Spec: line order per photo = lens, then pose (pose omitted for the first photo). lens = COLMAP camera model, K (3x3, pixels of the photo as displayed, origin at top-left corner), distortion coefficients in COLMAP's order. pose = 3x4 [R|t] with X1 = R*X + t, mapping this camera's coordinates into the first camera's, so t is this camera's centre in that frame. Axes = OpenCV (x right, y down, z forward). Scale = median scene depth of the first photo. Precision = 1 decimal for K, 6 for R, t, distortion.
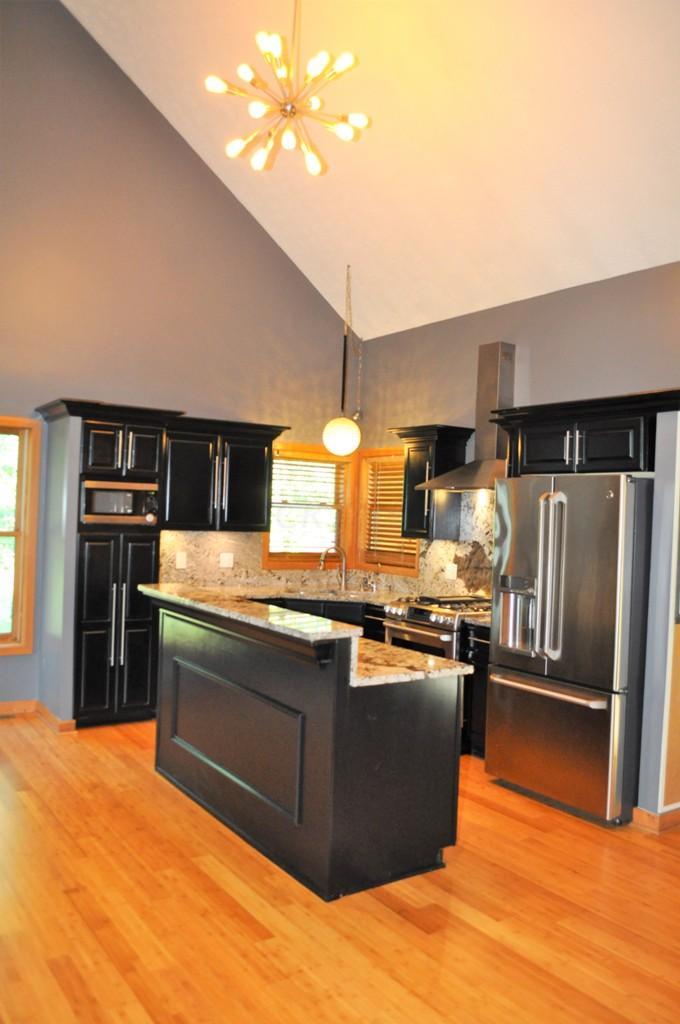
lens RADIAL K [[806.8, 0, 352.3], [0, 806.8, 499.4], [0, 0, 1]] dist [-0.084258, 0.014434]
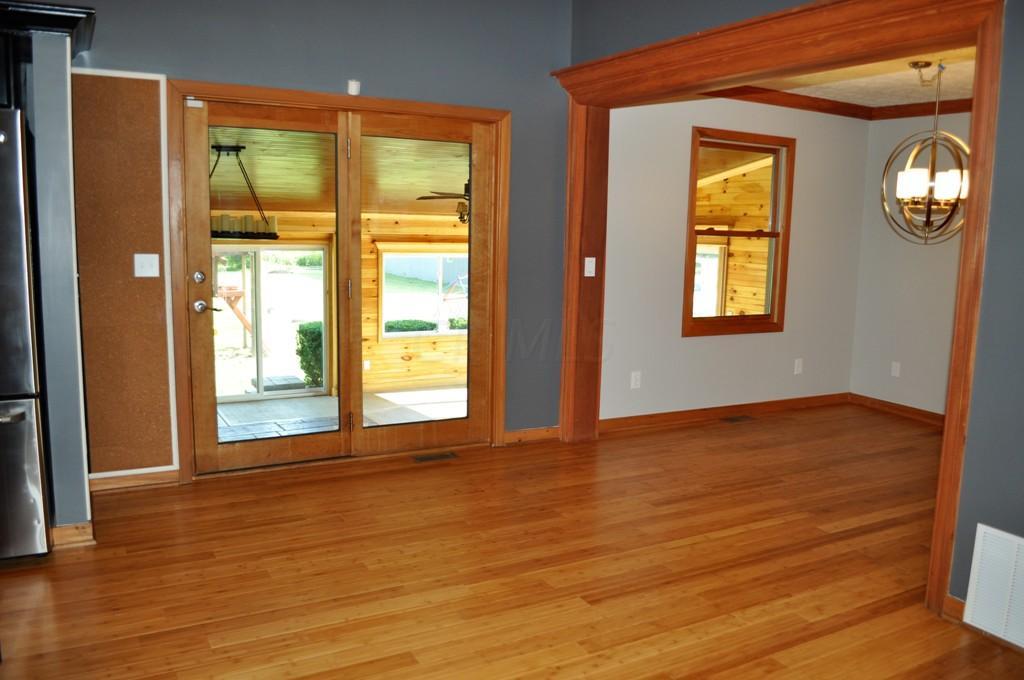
lens RADIAL K [[806.8, 0, 526.1], [0, 806.8, 353.6], [0, 0, 1]] dist [-0.084258, 0.014434]
pose [[0.097506, -0.189372, 0.977052, -0.271309], [-0.041200, 0.980120, 0.194078, 0.023832], [-0.994382, -0.059179, 0.087766, 0.336008]]
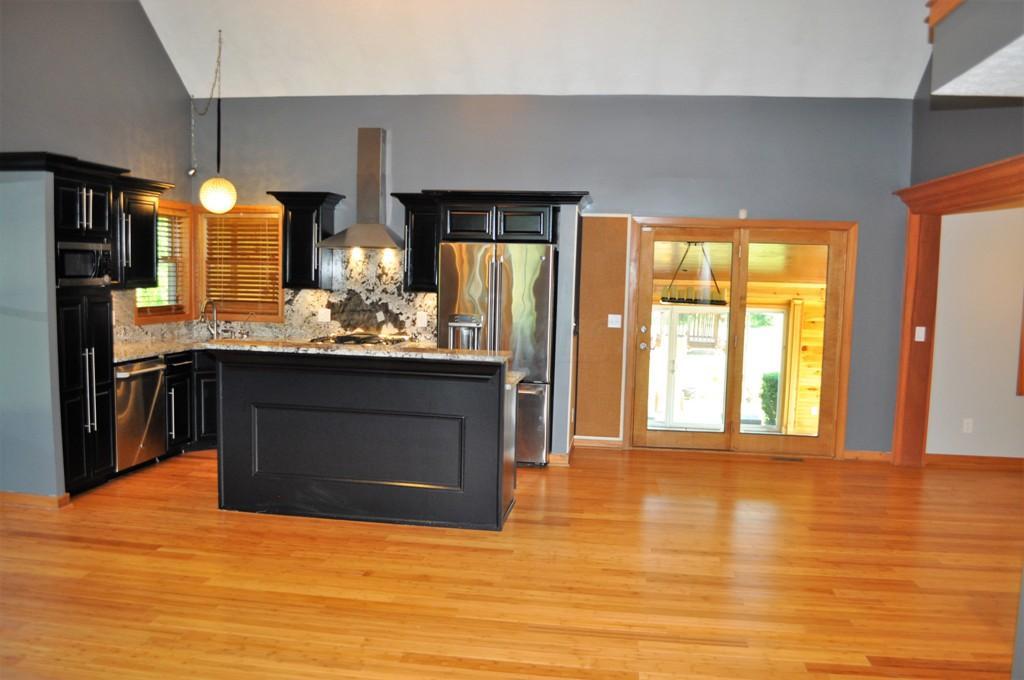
lens RADIAL K [[806.8, 0, 523.8], [0, 806.8, 344.8], [0, 0, 1]] dist [-0.084258, 0.014434]
pose [[0.676435, -0.086594, 0.731394, -0.644245], [-0.014207, 0.991345, 0.130511, -0.031177], [-0.736366, -0.098673, 0.669350, -0.024270]]
